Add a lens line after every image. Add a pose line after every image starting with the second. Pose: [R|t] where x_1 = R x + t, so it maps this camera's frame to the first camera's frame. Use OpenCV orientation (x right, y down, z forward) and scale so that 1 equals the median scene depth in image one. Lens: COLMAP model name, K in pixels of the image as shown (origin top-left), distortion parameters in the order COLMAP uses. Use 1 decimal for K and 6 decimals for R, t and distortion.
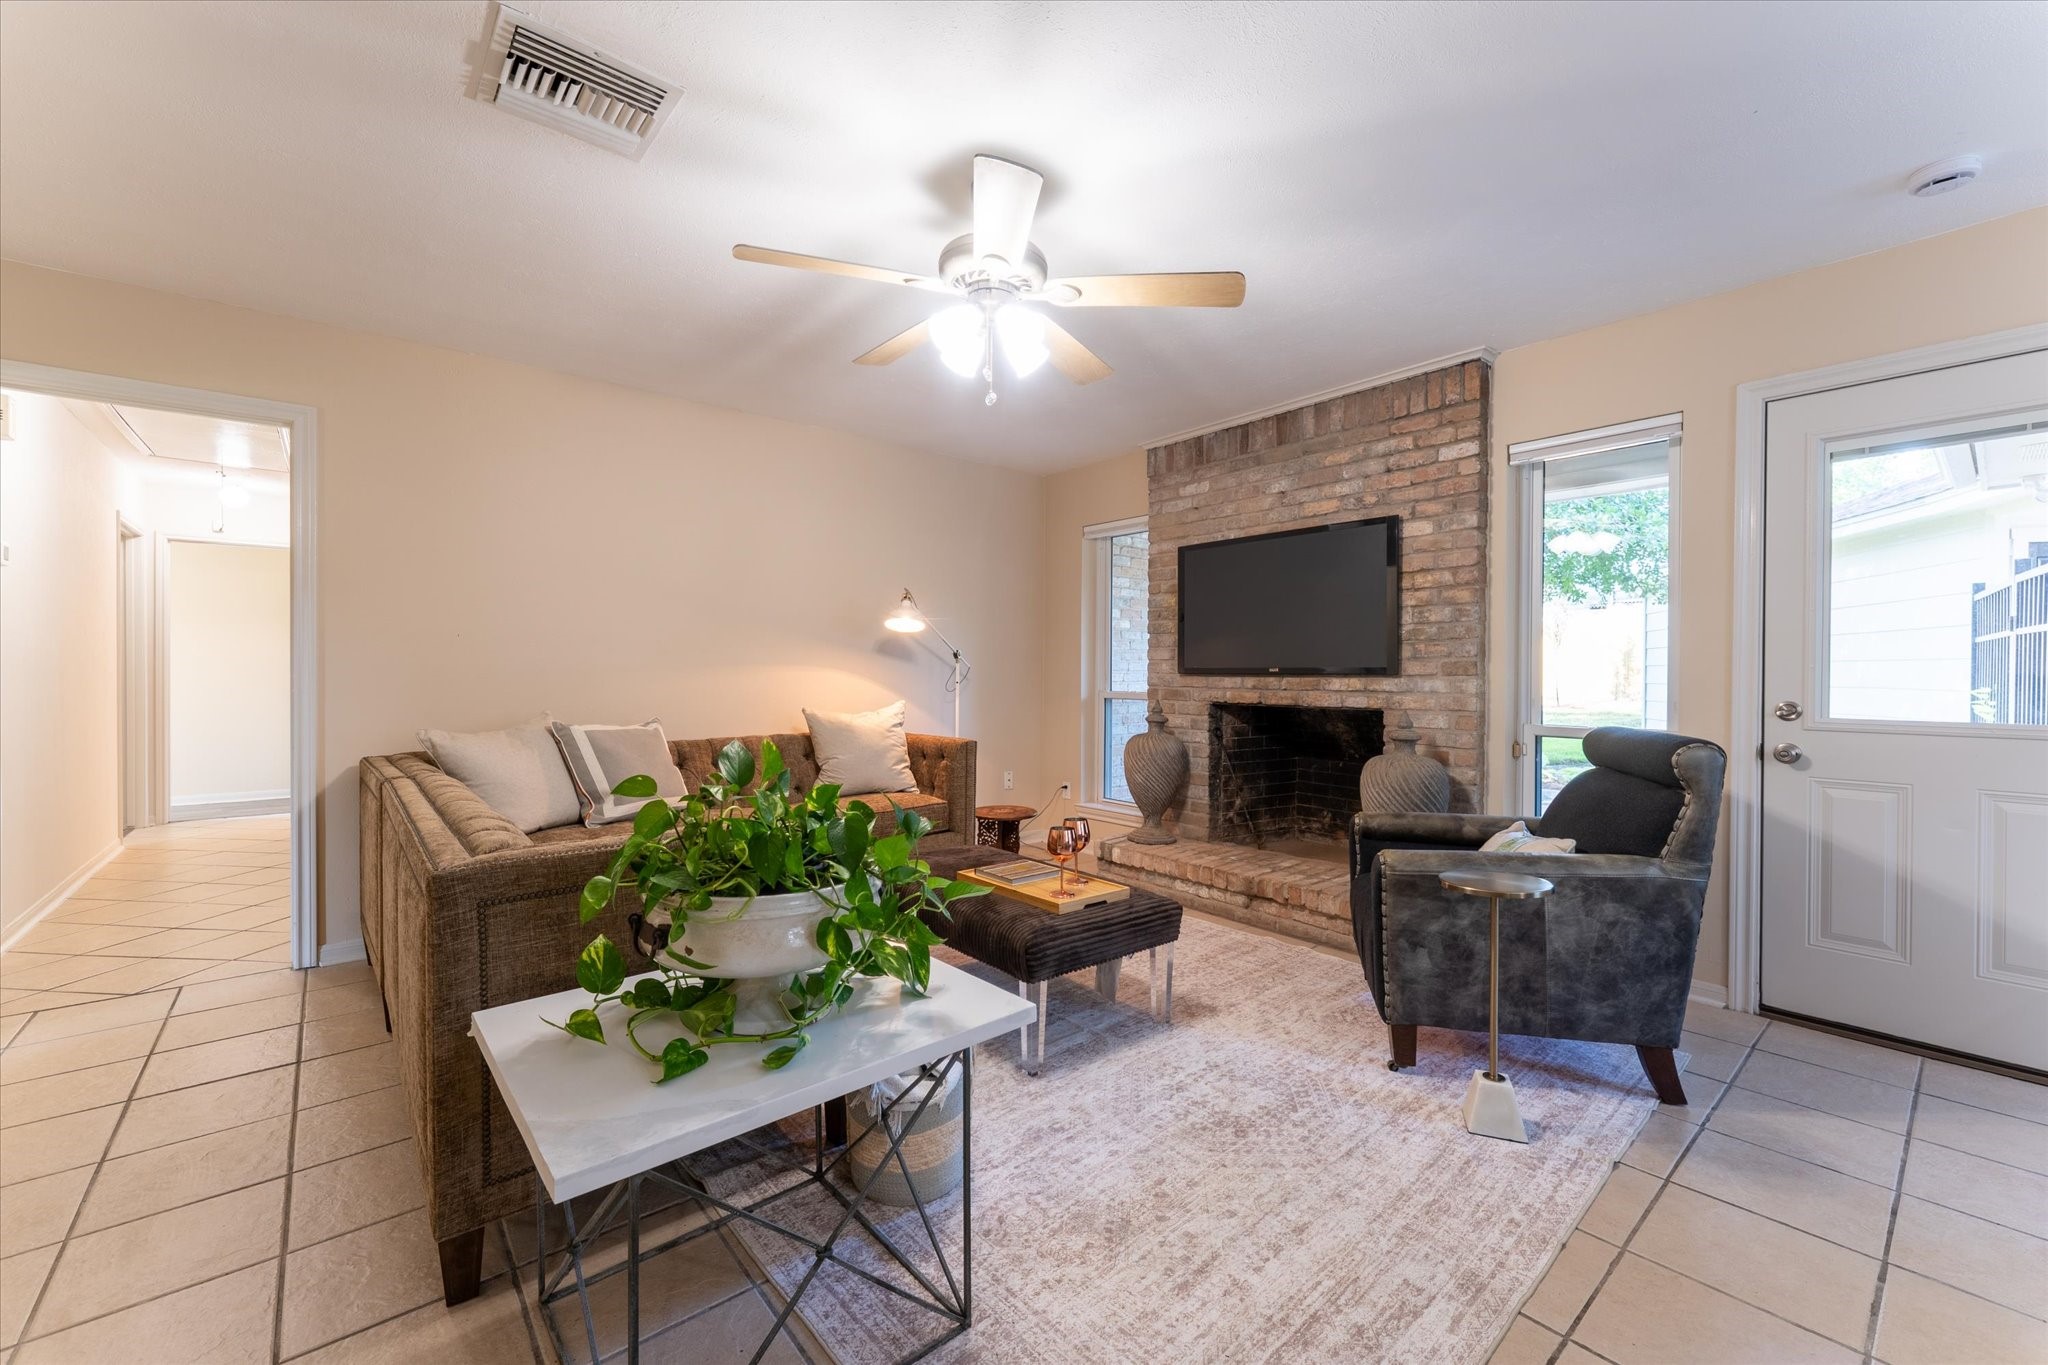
lens RADIAL K [[820.7, 0, 1025.9], [0, 820.7, 679.2], [0, 0, 1]] dist [0.001158, -0.001651]
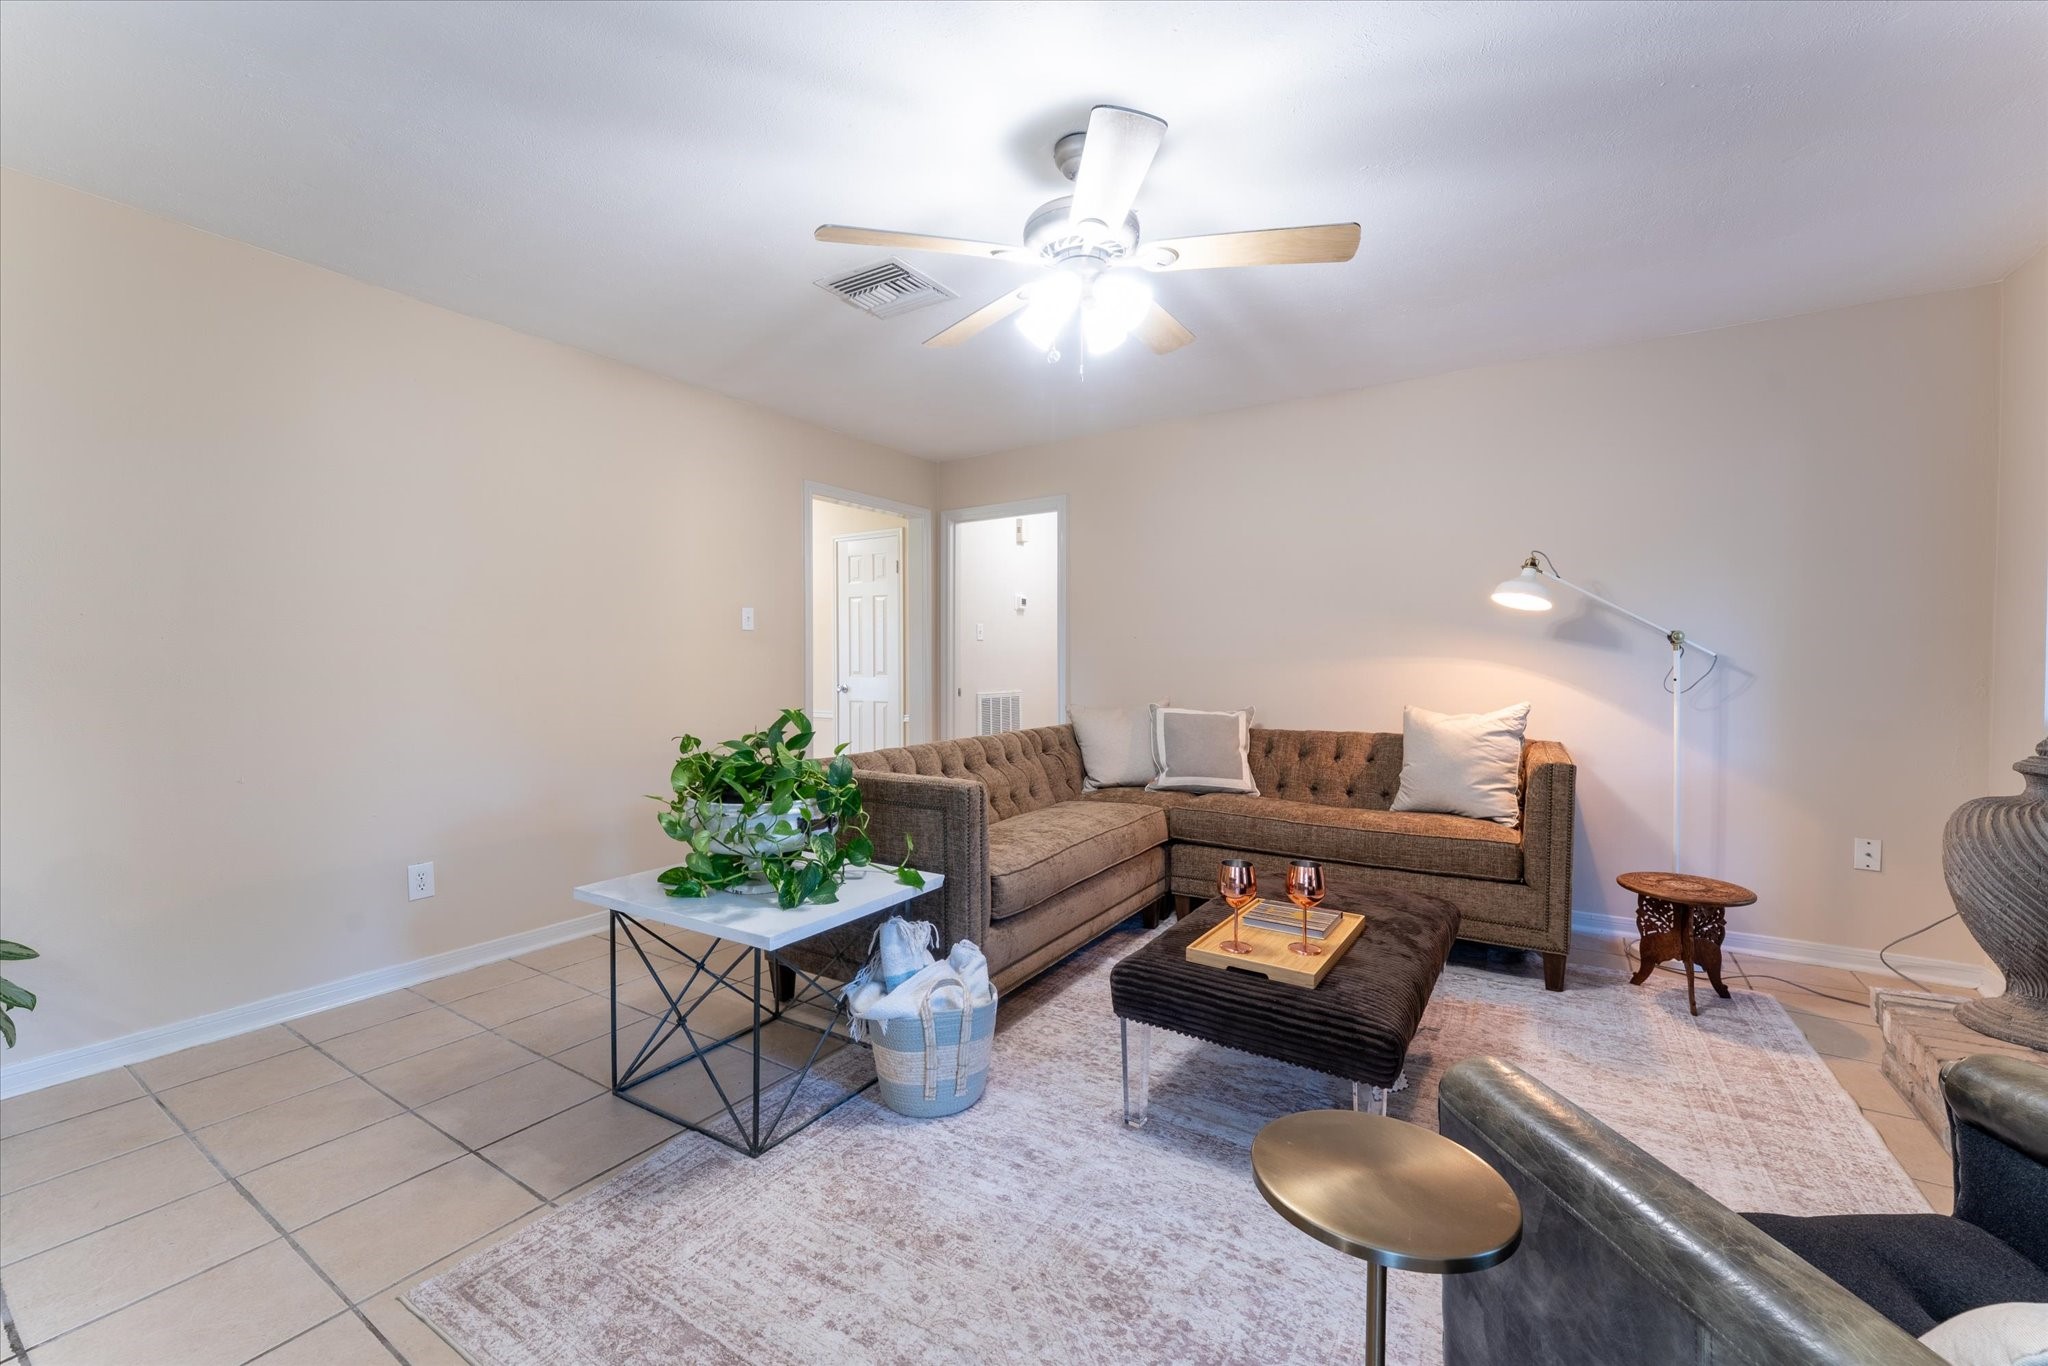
lens RADIAL K [[820.7, 0, 1019.8], [0, 820.7, 681.4], [0, 0, 1]] dist [0.001158, -0.001651]
pose [[0.286583, 0.018390, -0.957879, 0.446386], [-0.006841, 0.999830, 0.017149, -0.002786], [0.958031, 0.001639, 0.286660, 0.350234]]
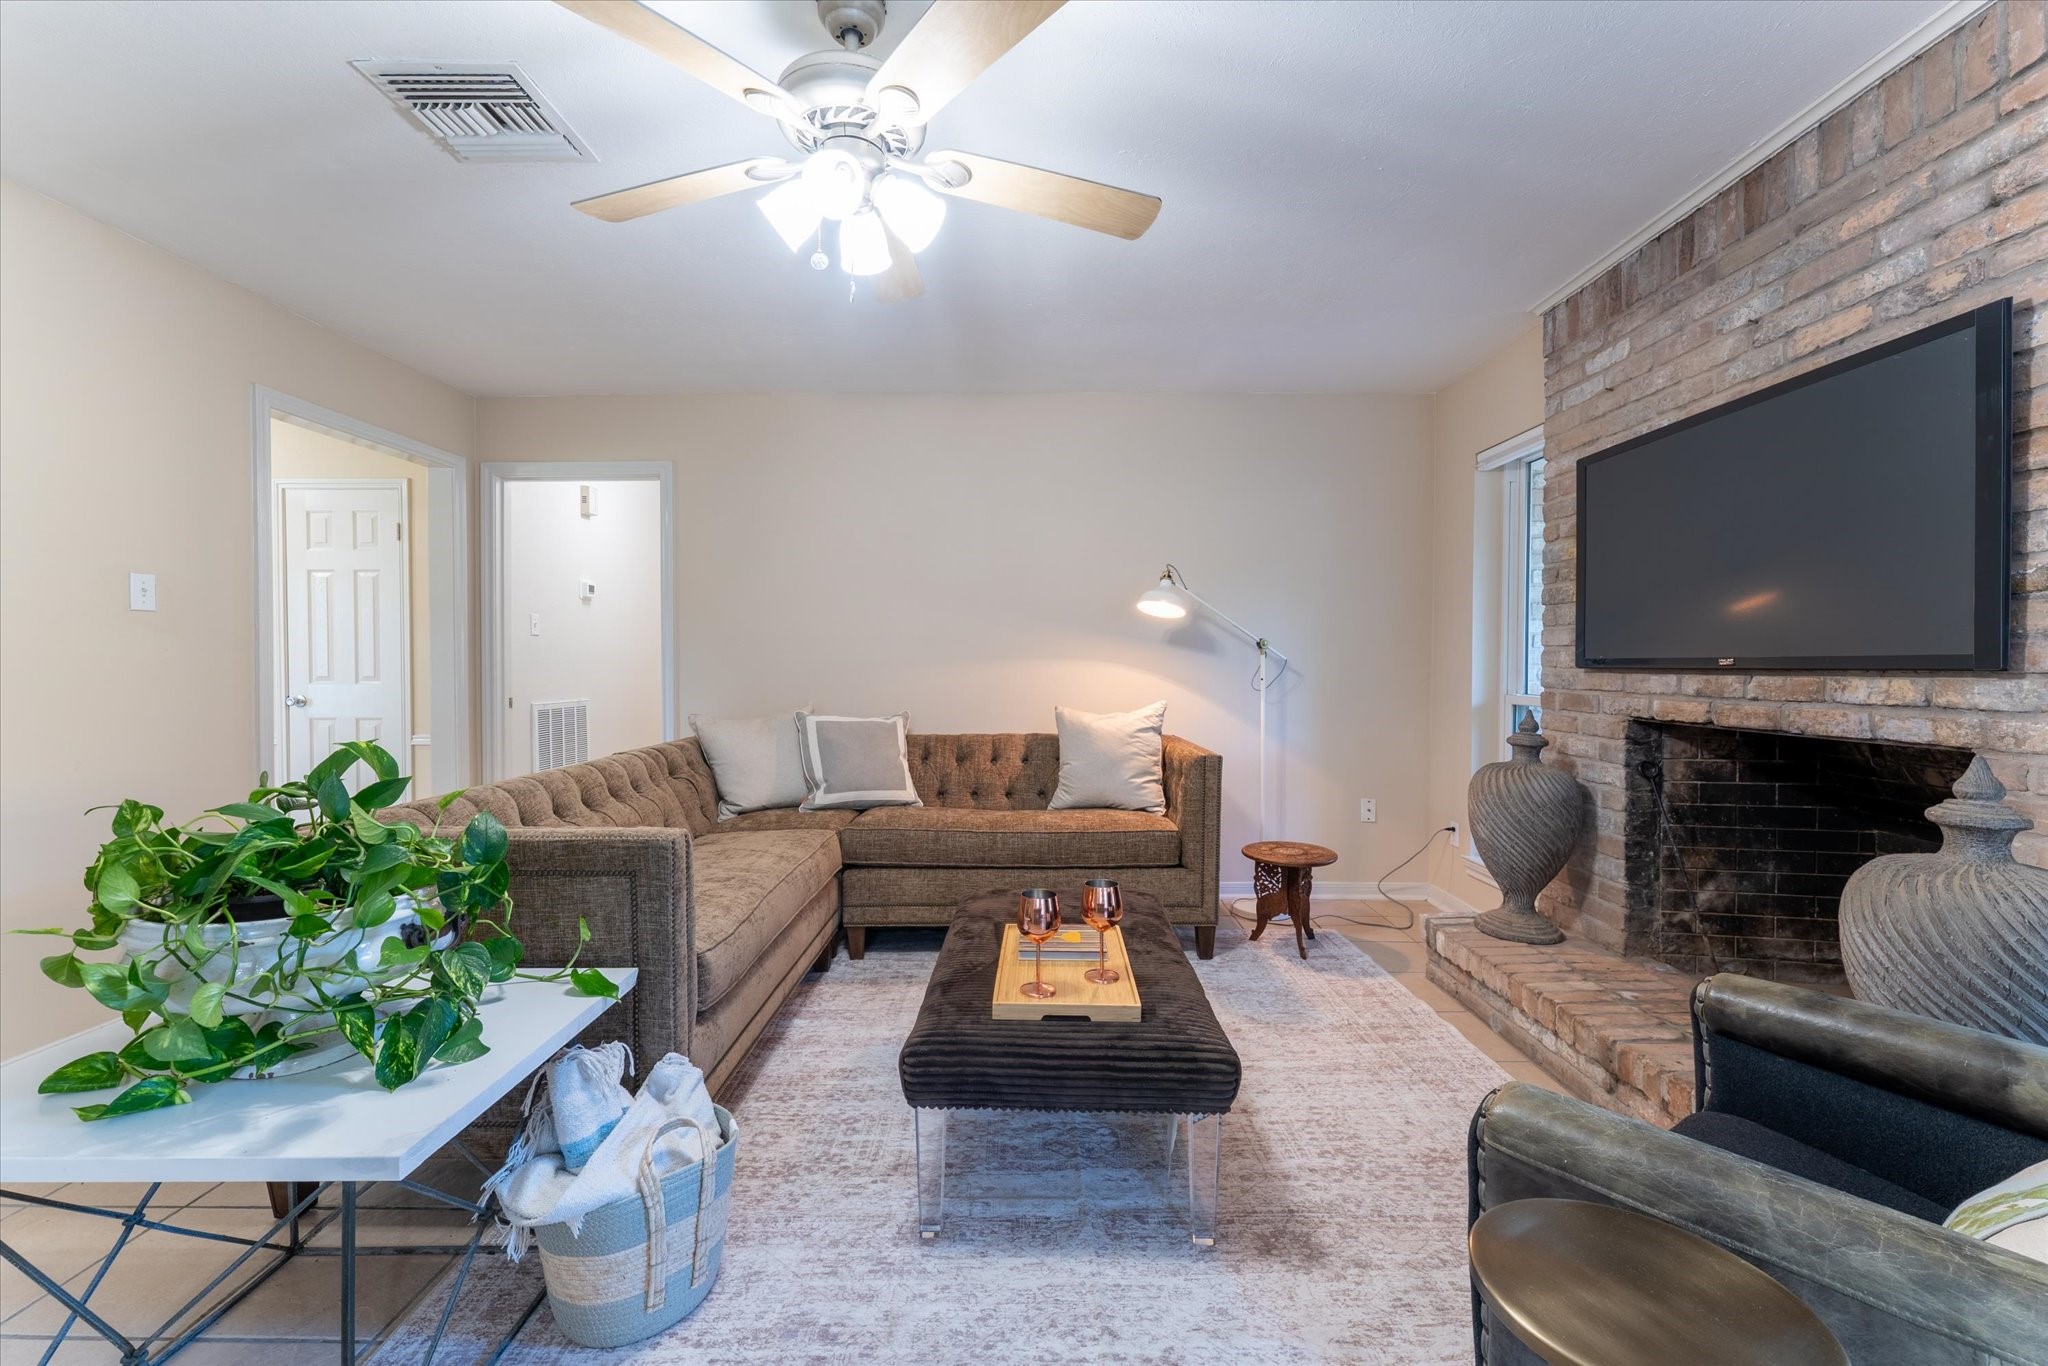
lens RADIAL K [[820.7, 0, 1023.7], [0, 820.7, 679.3], [0, 0, 1]] dist [0.001158, -0.001651]
pose [[0.754957, 0.009245, -0.655709, 0.294120], [-0.004379, 0.999949, 0.009056, -0.002512], [0.655760, -0.003965, 0.754959, 0.288452]]
